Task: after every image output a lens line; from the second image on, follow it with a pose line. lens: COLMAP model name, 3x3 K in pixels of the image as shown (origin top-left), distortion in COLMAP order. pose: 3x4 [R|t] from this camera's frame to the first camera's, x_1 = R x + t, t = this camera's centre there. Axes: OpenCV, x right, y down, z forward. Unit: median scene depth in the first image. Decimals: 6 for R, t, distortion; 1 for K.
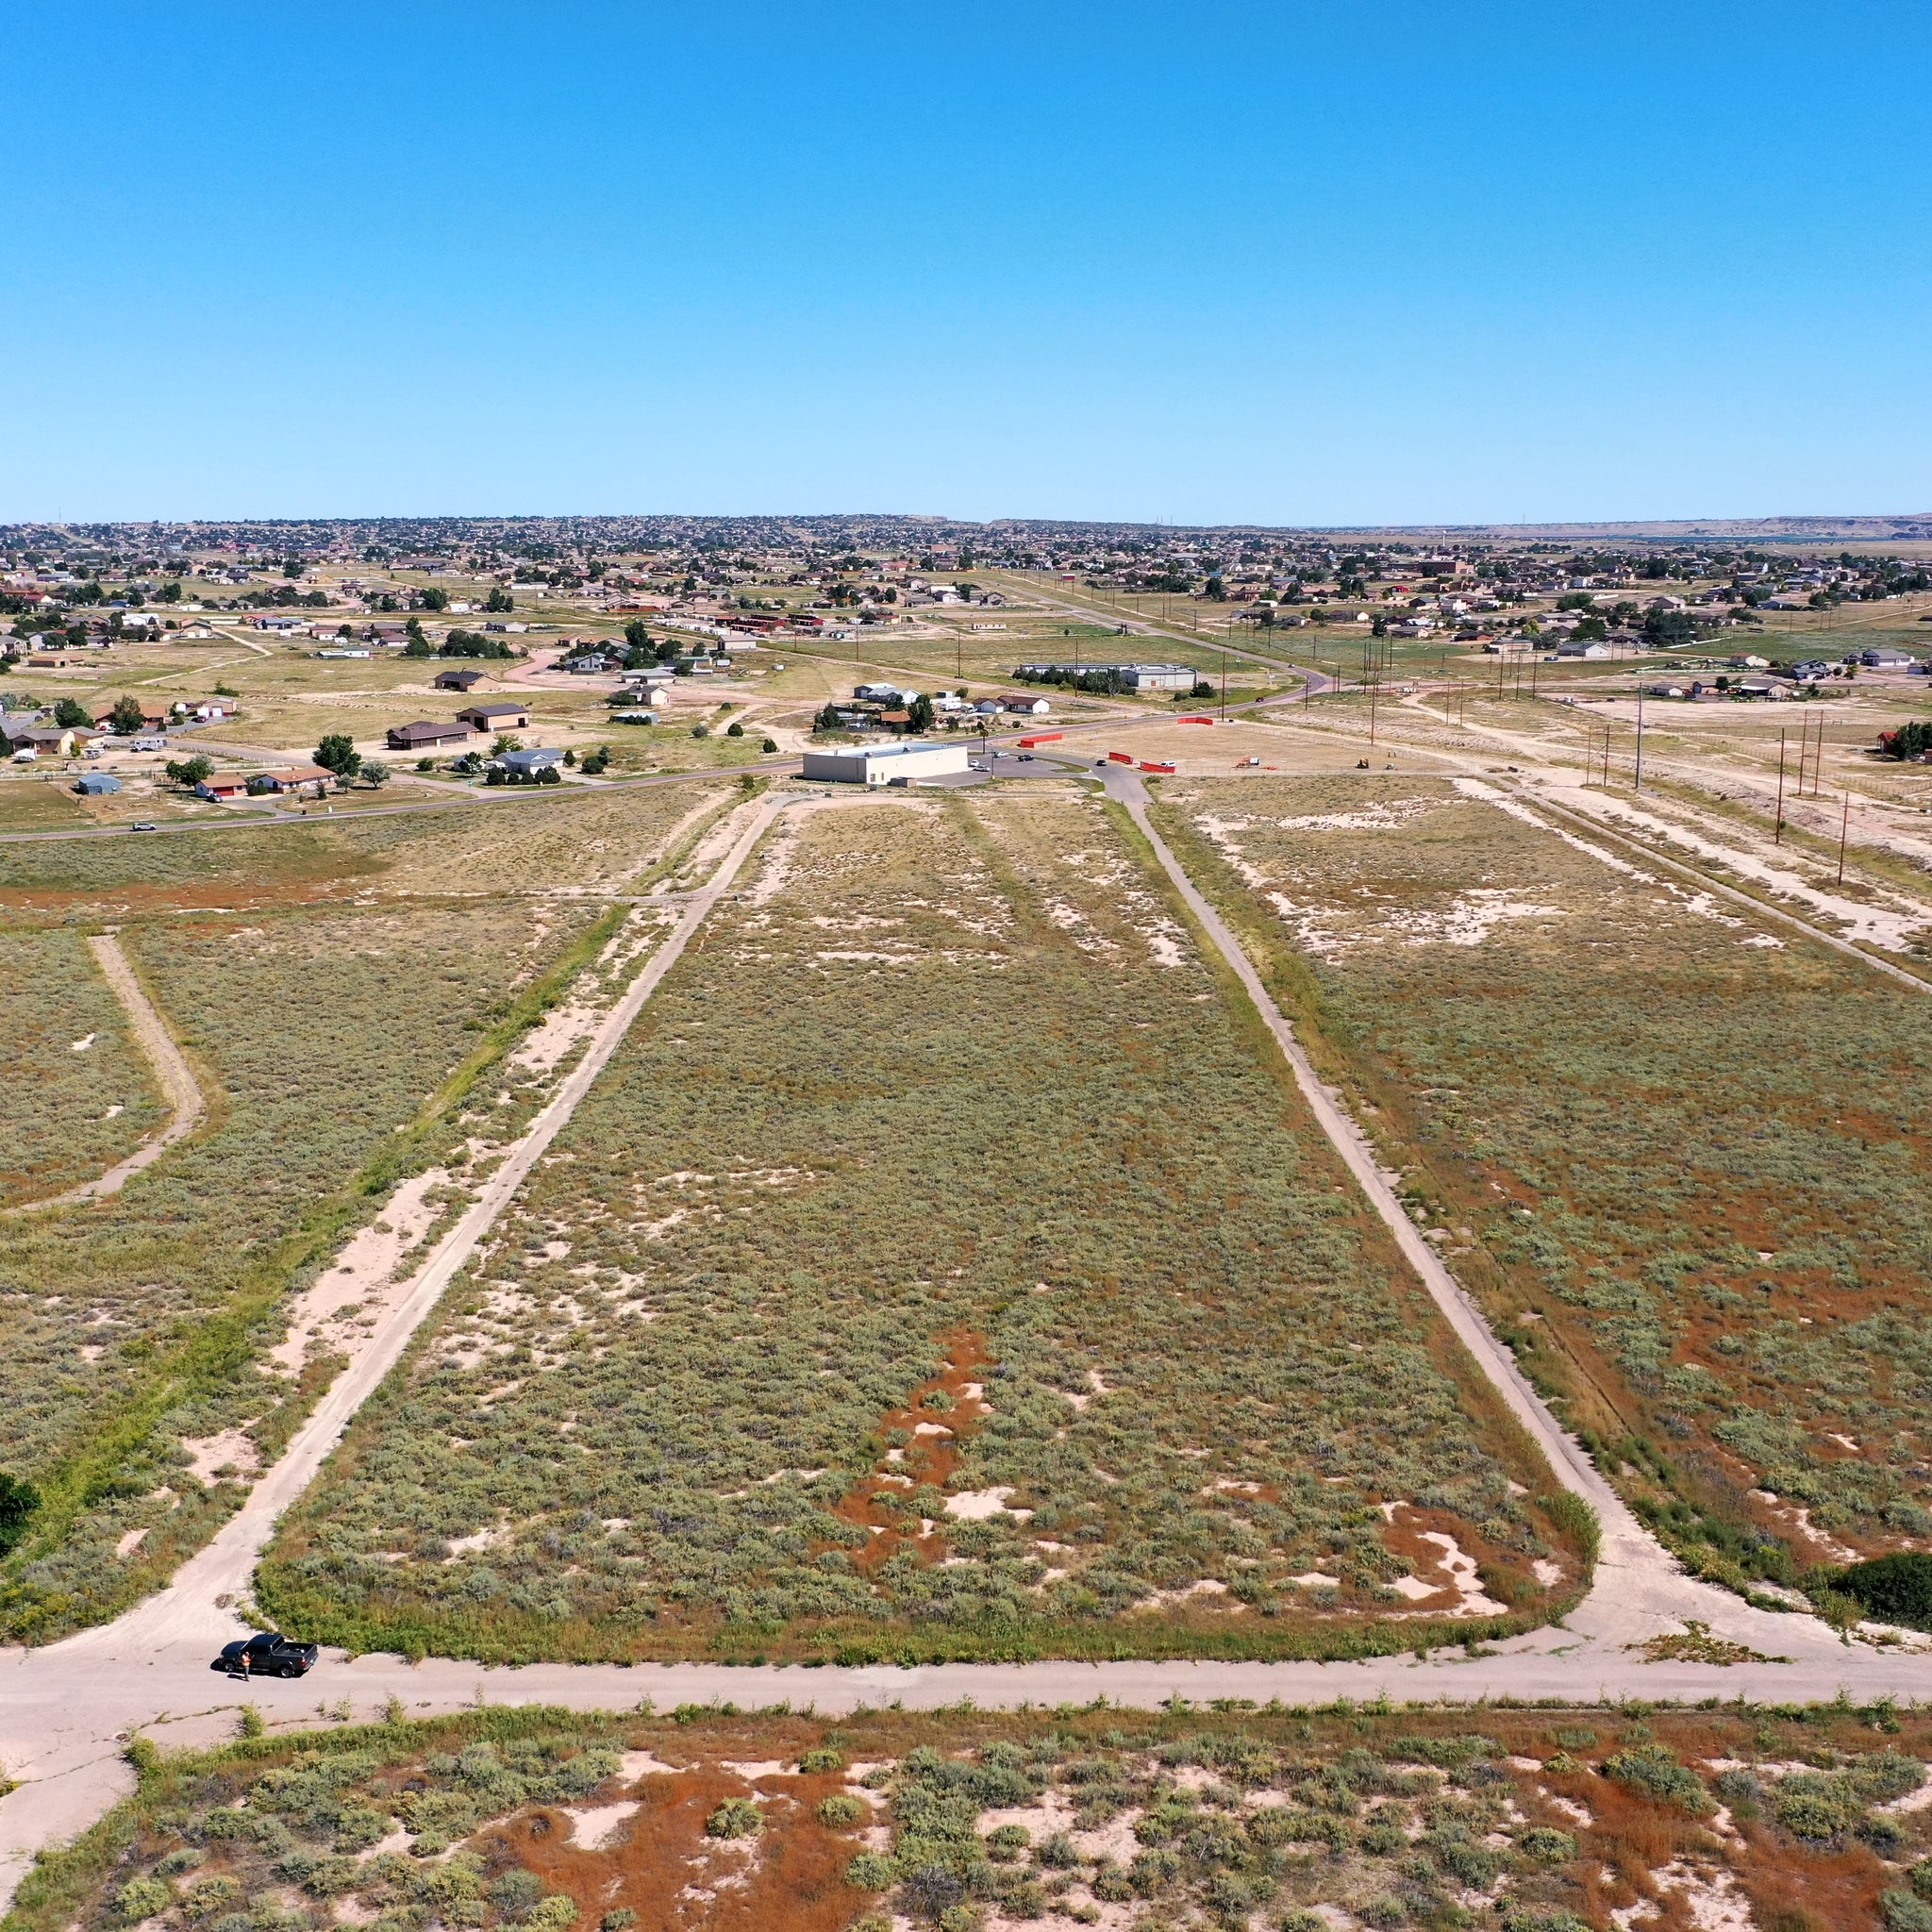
lens RADIAL K [[2276.7, 0, 960.7], [0, 2276.7, 961.2], [0, 0, 1]] dist [-0.002516, 0.000000]
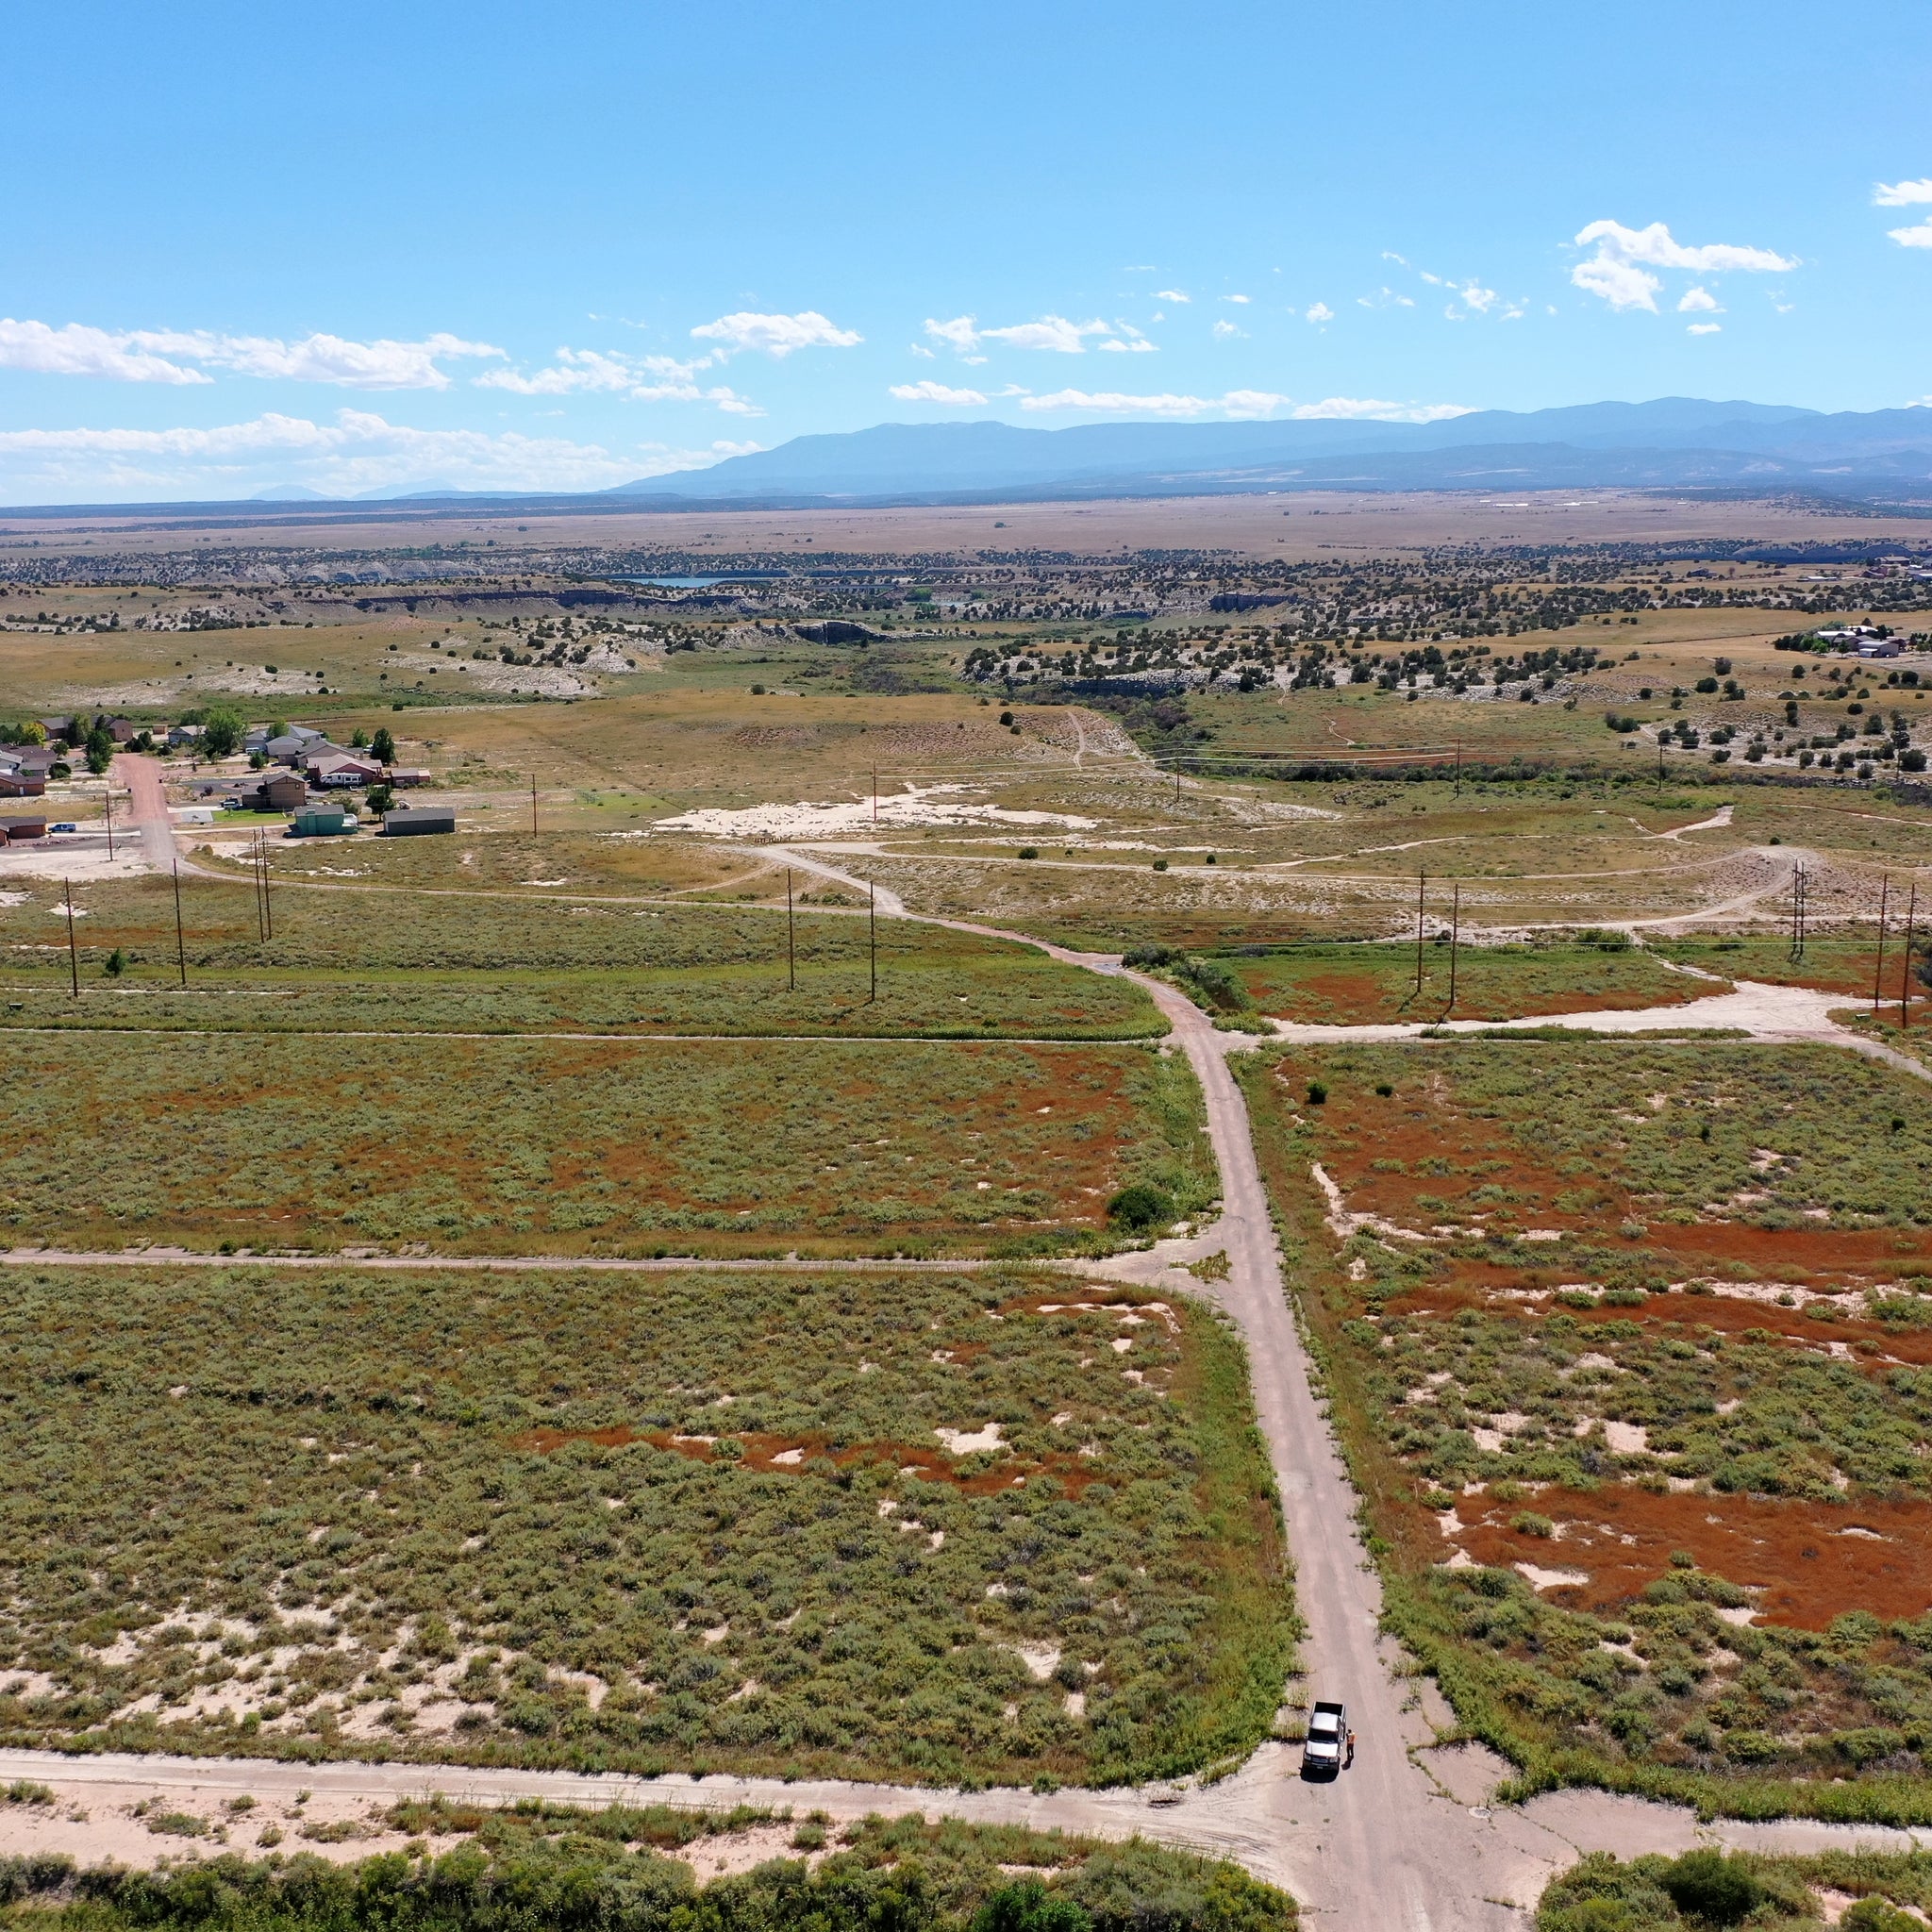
lens RADIAL K [[2276.7, 0, 967.4], [0, 2276.7, 965.3], [0, 0, 1]] dist [-0.002516, 0.000000]
pose [[0.065539, -0.187225, 0.980128, -0.992817], [0.198835, 0.964993, 0.171038, -0.162251], [-0.977839, 0.183674, 0.100471, 0.837590]]
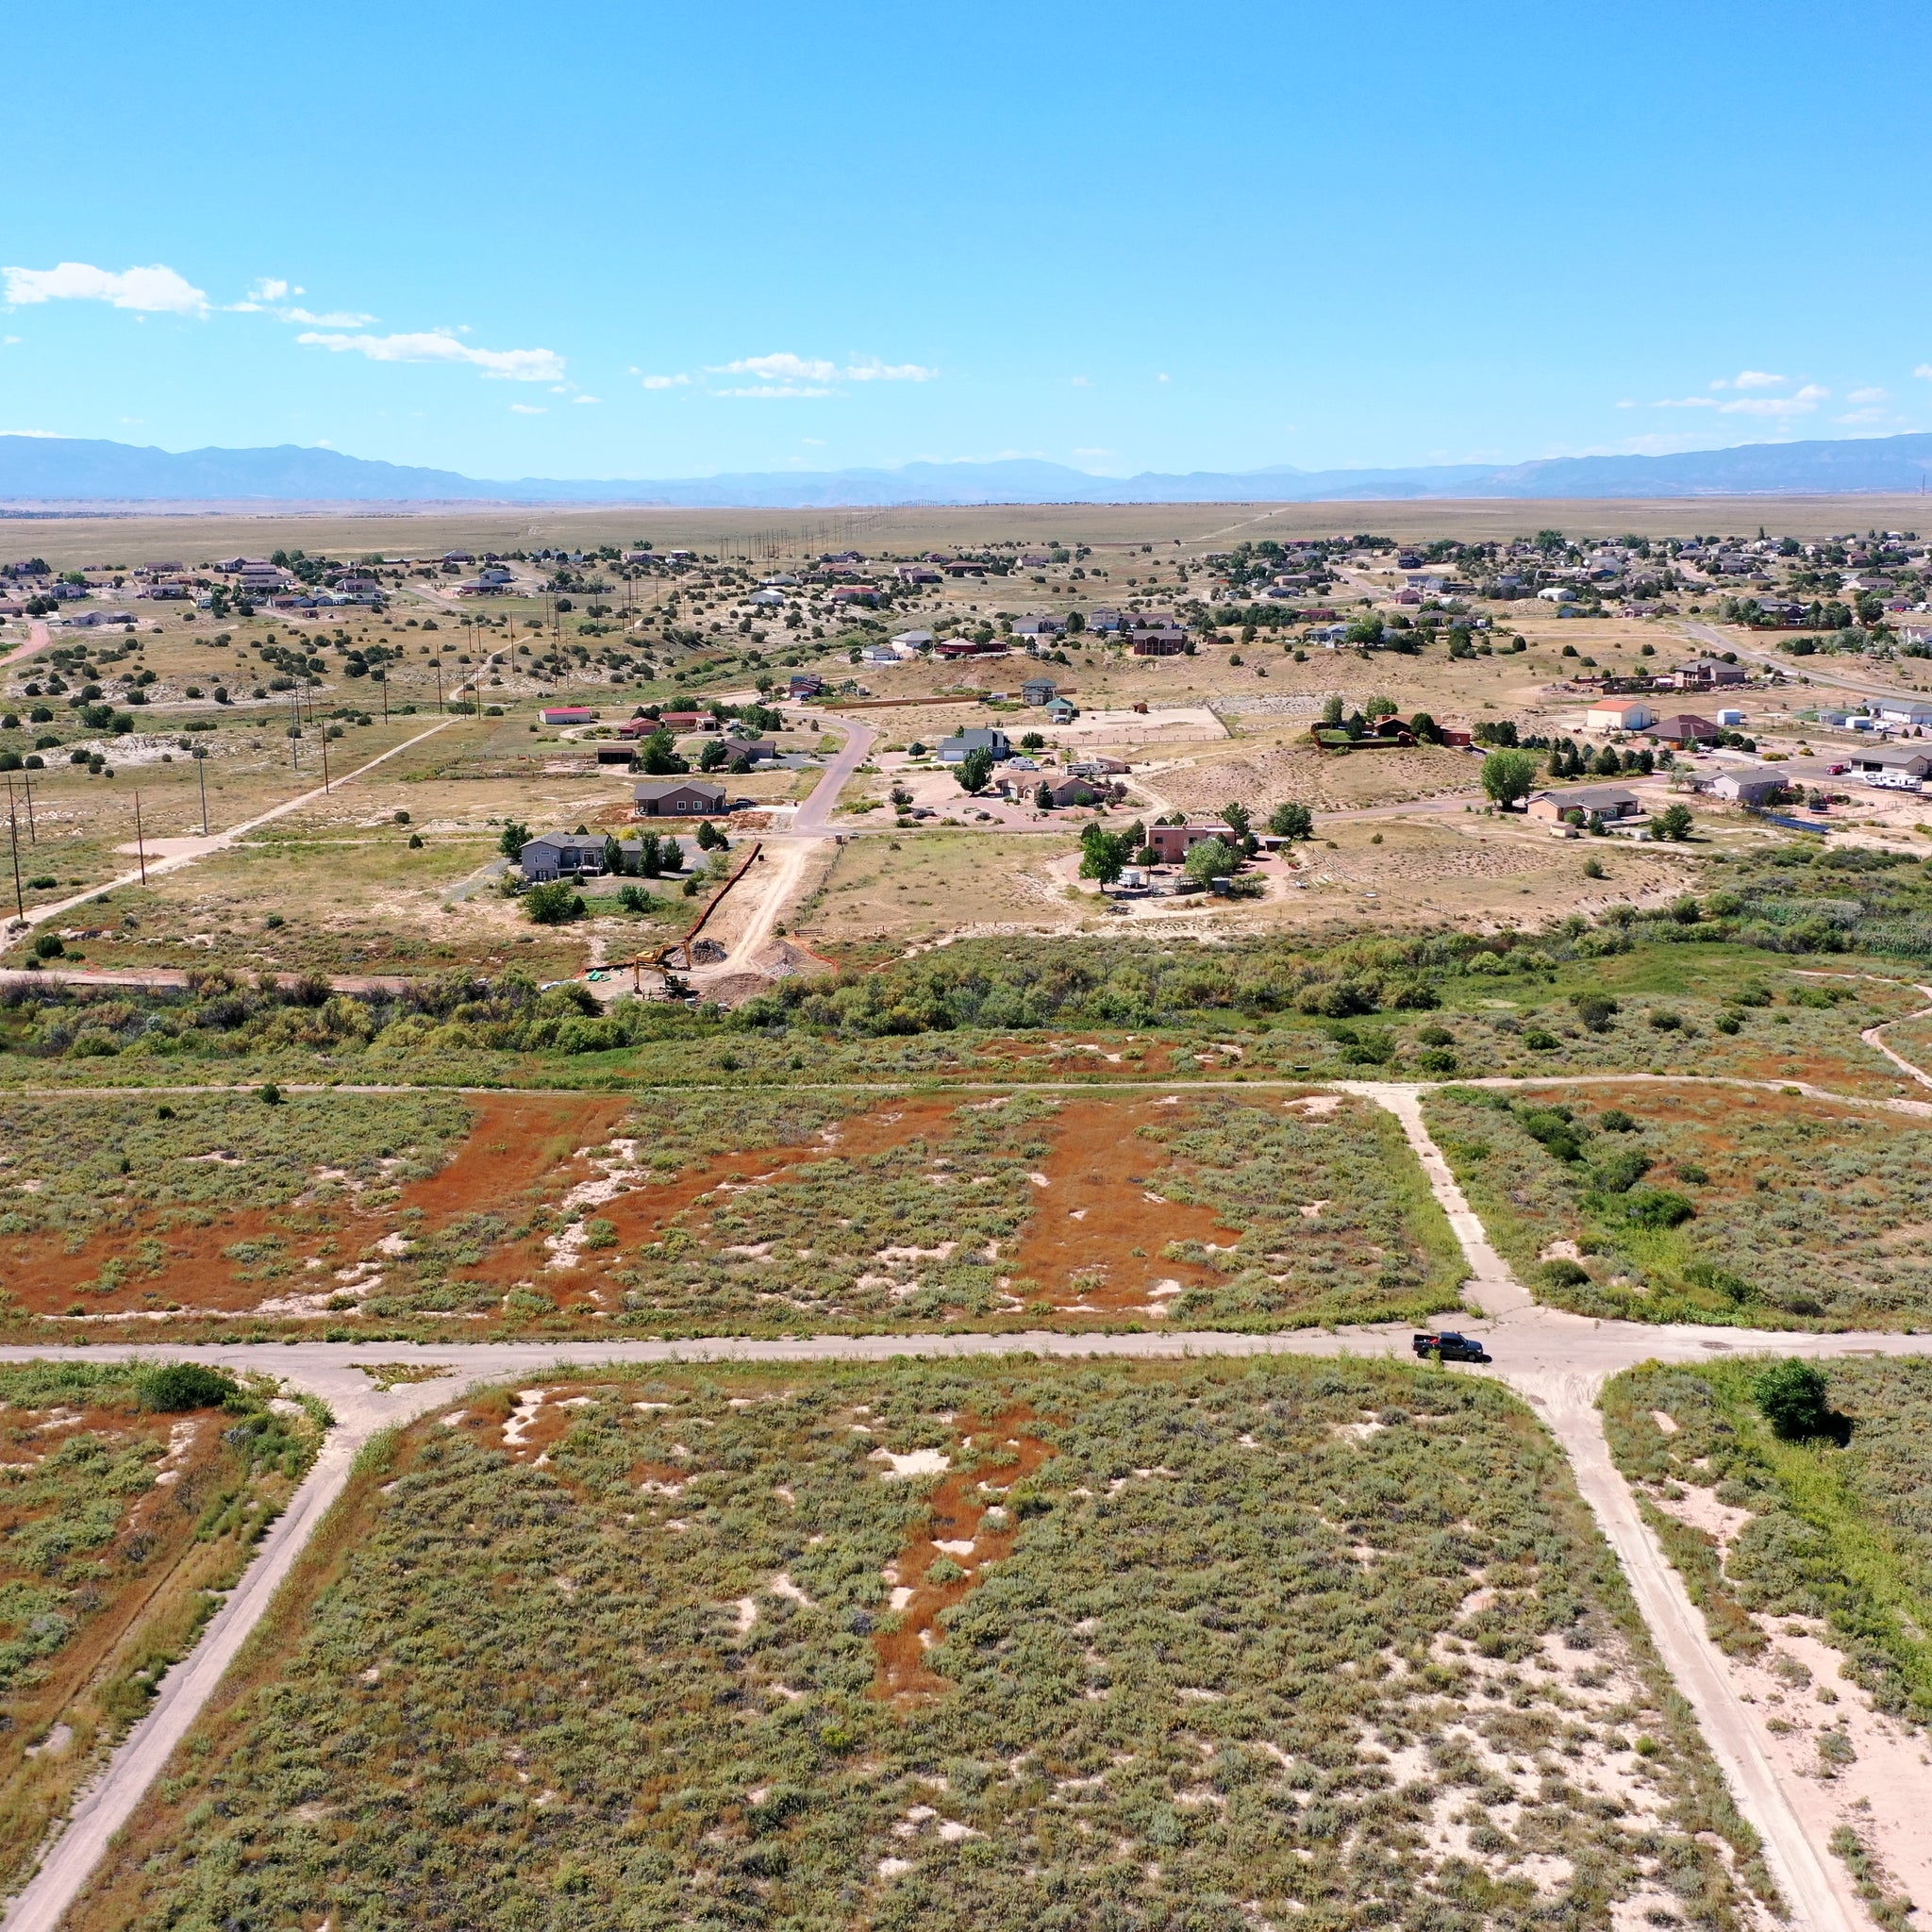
lens RADIAL K [[2276.7, 0, 967.3], [0, 2276.7, 969.5], [0, 0, 1]] dist [-0.002516, 0.000000]
pose [[-0.999248, 0.004445, 0.038507, -0.056654], [0.018840, 0.923862, 0.382261, -0.374297], [-0.033876, 0.382699, -0.923252, 1.860167]]
